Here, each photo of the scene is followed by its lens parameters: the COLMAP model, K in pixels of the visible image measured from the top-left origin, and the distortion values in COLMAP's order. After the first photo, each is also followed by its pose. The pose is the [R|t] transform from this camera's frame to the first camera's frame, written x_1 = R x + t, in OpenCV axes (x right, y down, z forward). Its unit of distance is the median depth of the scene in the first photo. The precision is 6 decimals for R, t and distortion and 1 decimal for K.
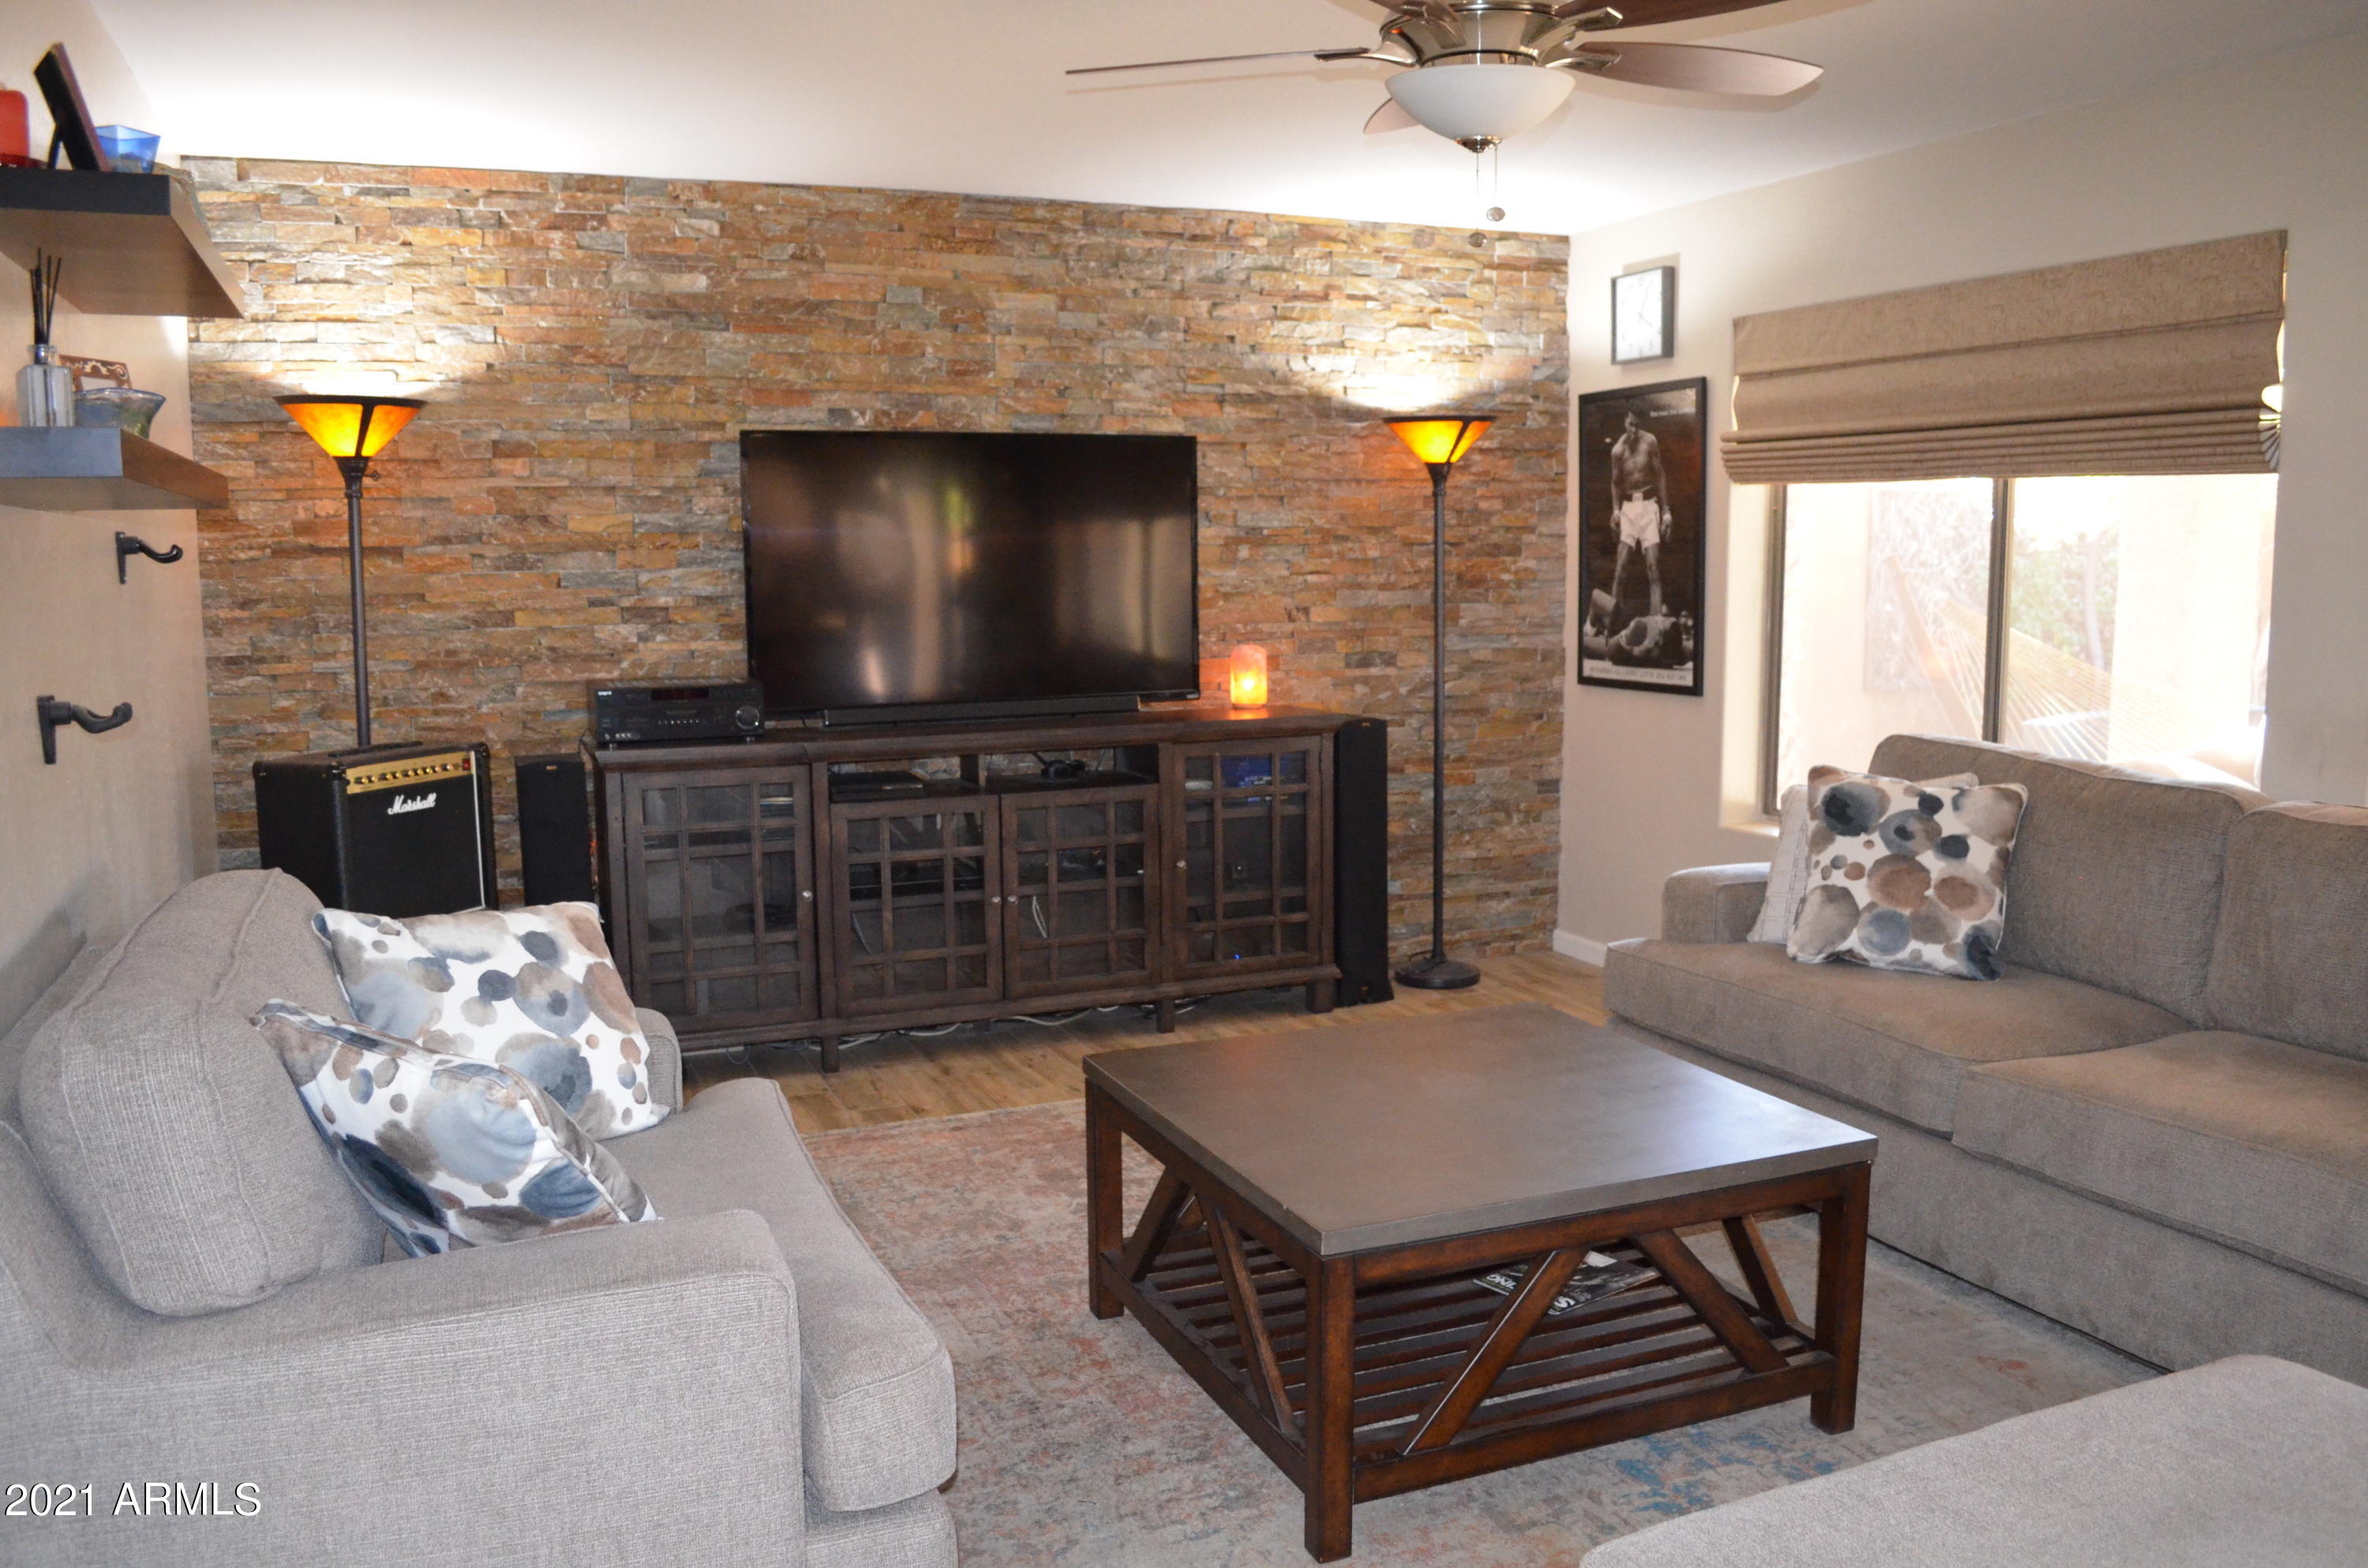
lens RADIAL K [[1859.1, 0, 1184.8], [0, 1859.1, 780.7], [0, 0, 1]] dist [-0.083669, 0.008012]
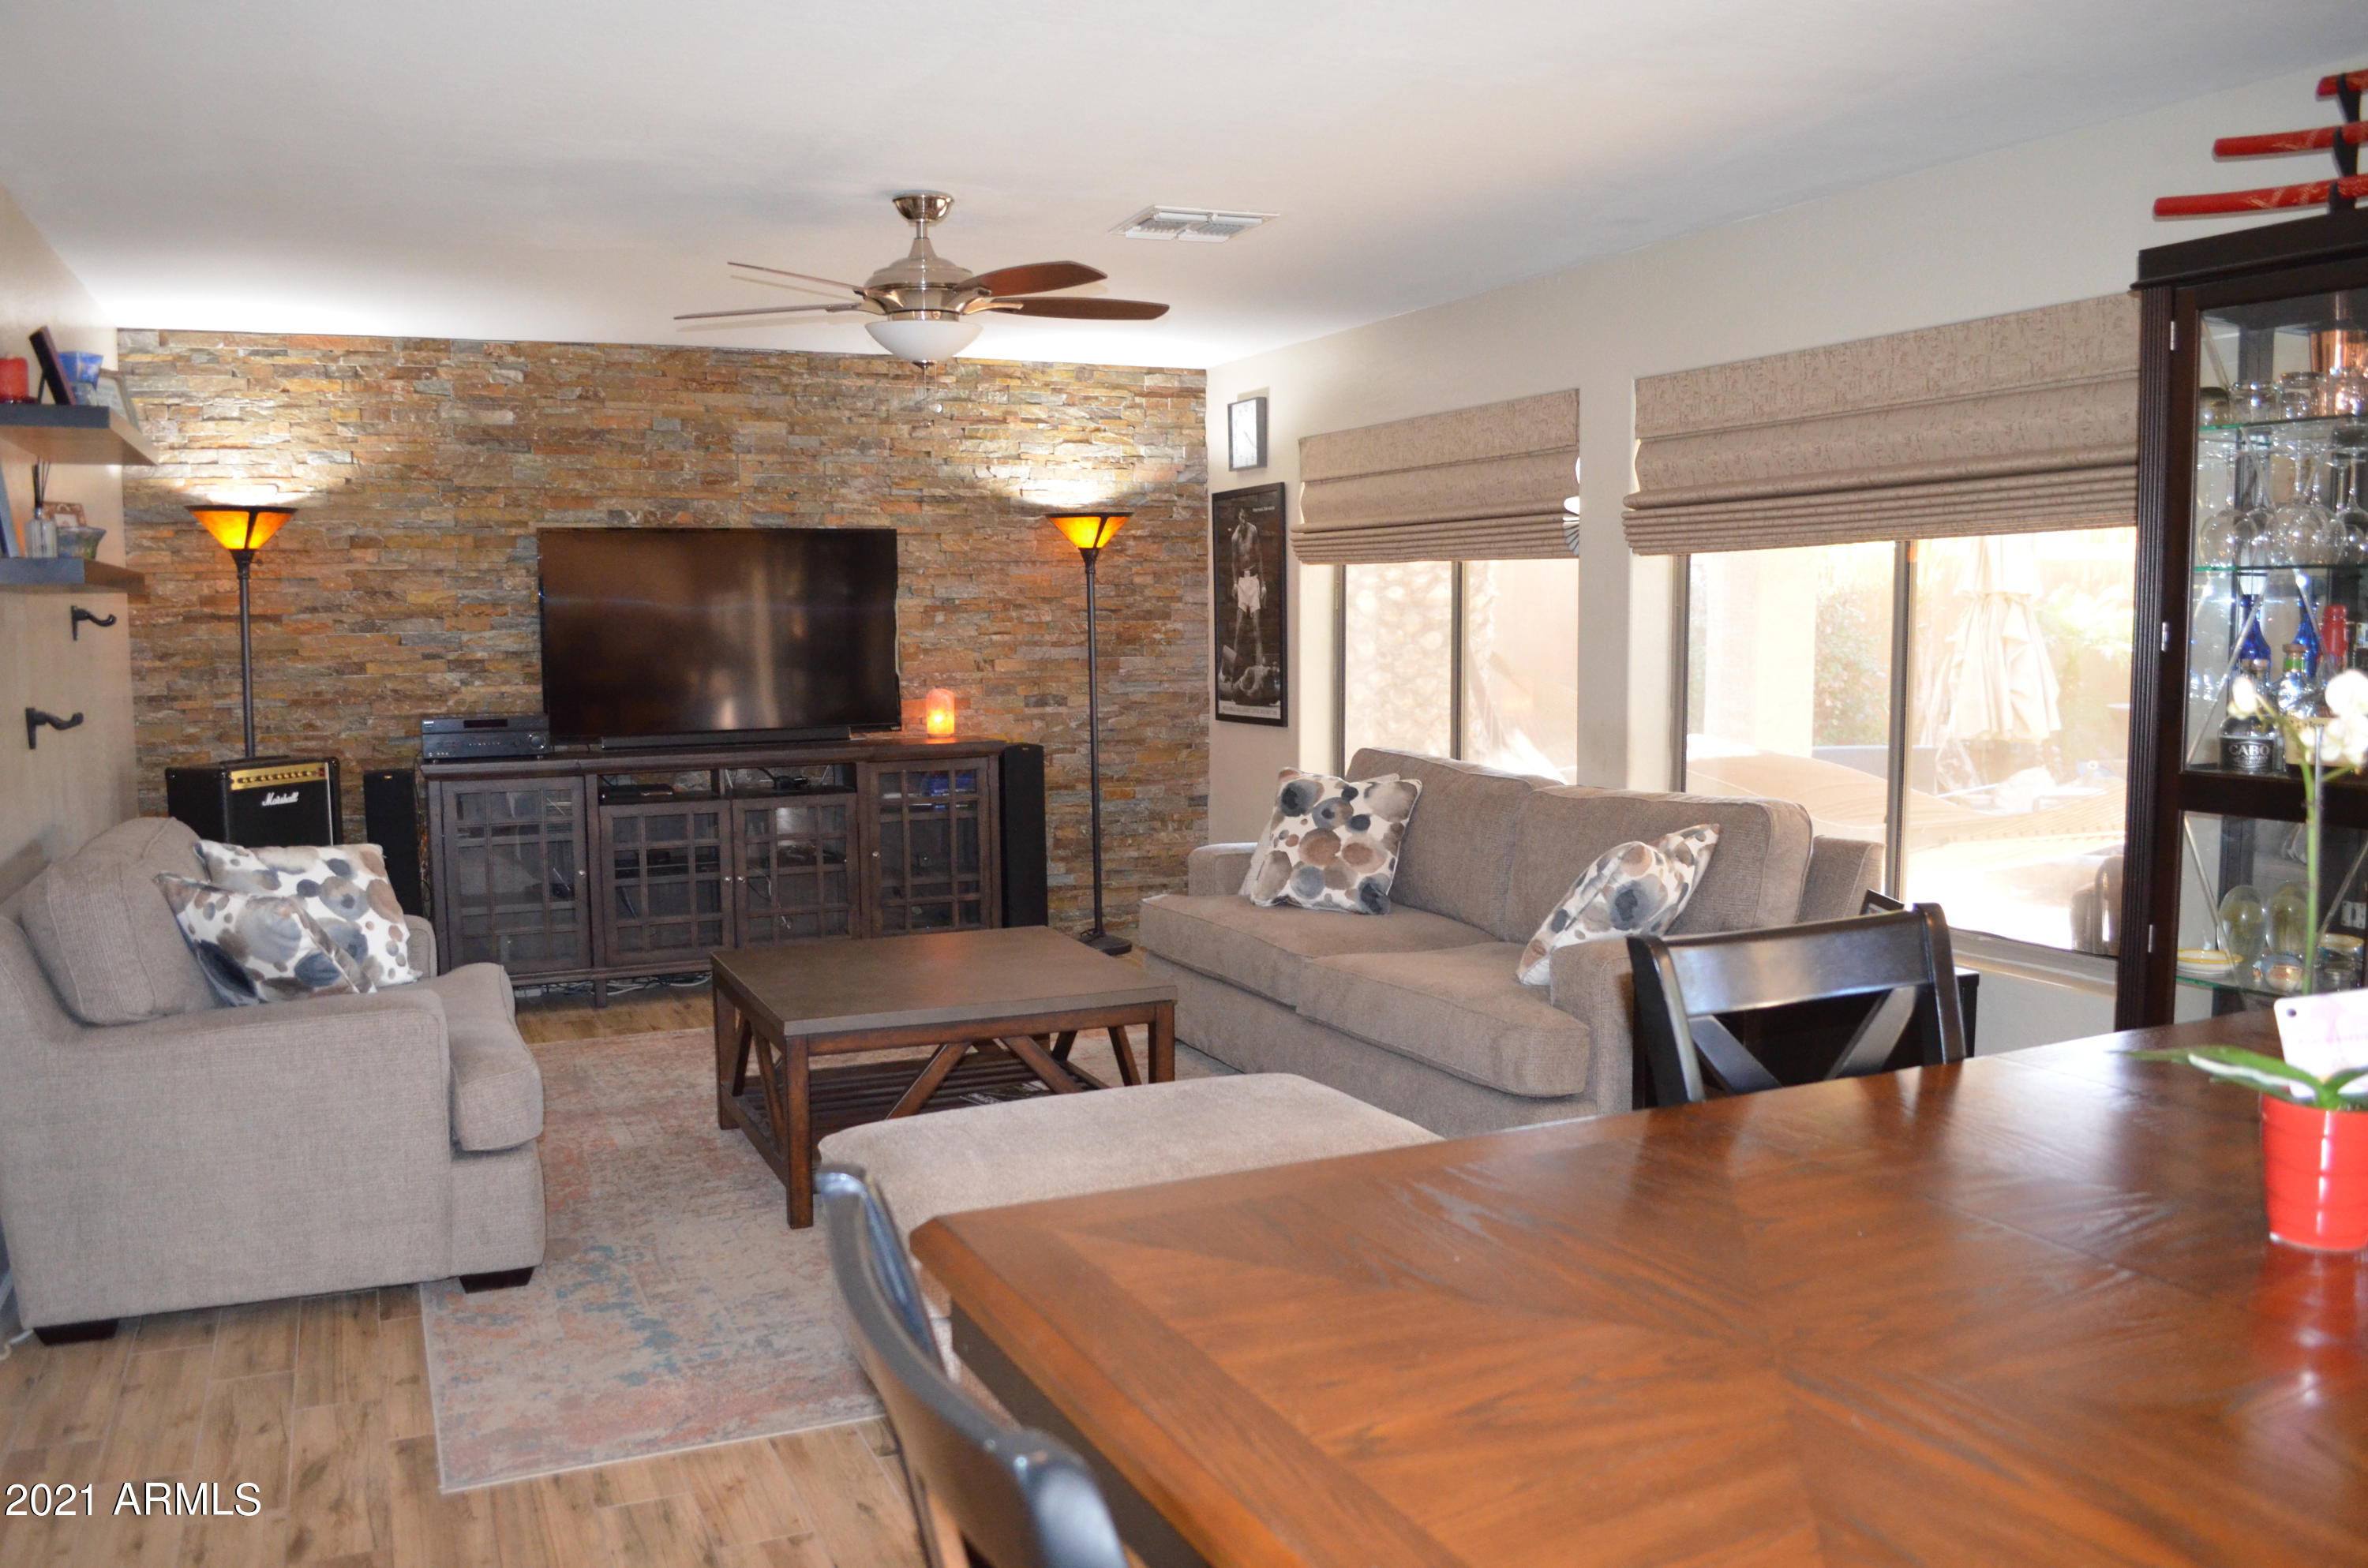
lens RADIAL K [[1859.1, 0, 1179.5], [0, 1859.1, 792.9], [0, 0, 1]] dist [-0.083669, 0.008012]
pose [[0.999636, -0.002937, 0.026823, 0.187940], [0.003667, 0.999623, -0.027219, 0.040131], [-0.026733, 0.027308, 0.999270, -0.337483]]
